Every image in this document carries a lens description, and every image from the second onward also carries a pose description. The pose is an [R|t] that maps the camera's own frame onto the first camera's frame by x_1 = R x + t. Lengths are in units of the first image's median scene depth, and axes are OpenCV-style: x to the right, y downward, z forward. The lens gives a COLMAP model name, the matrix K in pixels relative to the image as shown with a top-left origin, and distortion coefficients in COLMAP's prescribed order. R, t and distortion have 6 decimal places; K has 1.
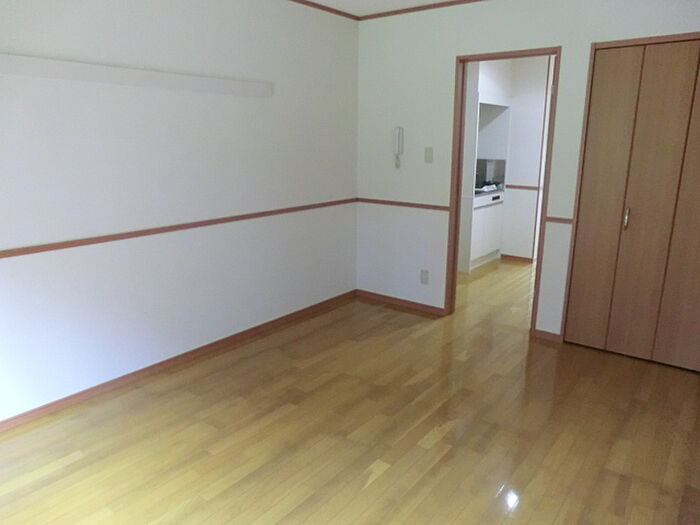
lens RADIAL K [[502.2, 0, 351.2], [0, 502.2, 261.0], [0, 0, 1]] dist [-0.092809, 0.078166]
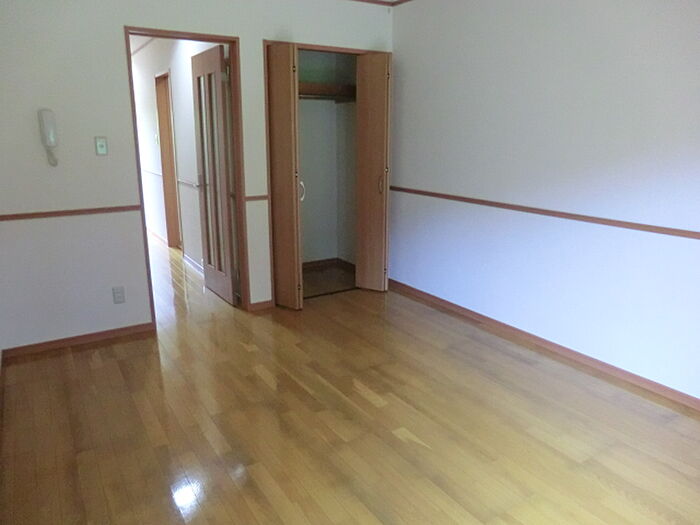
lens RADIAL K [[502.2, 0, 363.5], [0, 502.2, 254.6], [0, 0, 1]] dist [-0.092809, 0.078166]
pose [[0.315957, -0.231923, 0.919991, -0.527195], [0.217565, 0.961535, 0.167677, -0.092884], [-0.923492, 0.147179, 0.354262, 0.390775]]
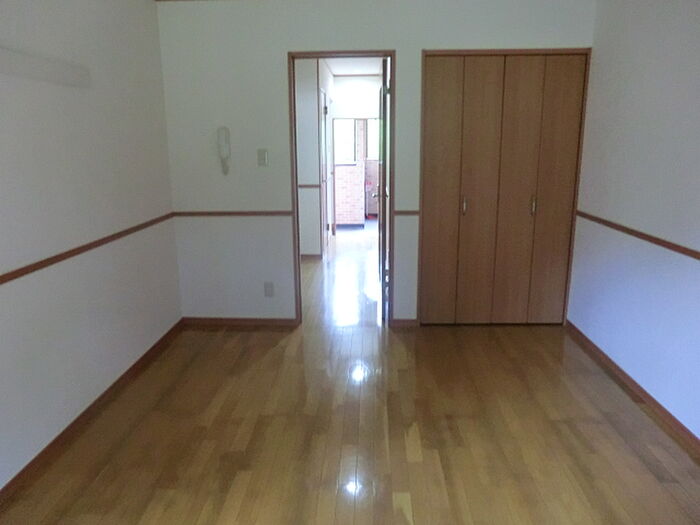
lens RADIAL K [[502.2, 0, 357.2], [0, 502.2, 258.5], [0, 0, 1]] dist [-0.092809, 0.078166]
pose [[0.810772, -0.142058, 0.567862, -0.278568], [0.148403, 0.988295, 0.035350, -0.038054], [-0.566237, 0.055612, 0.822364, 0.171803]]
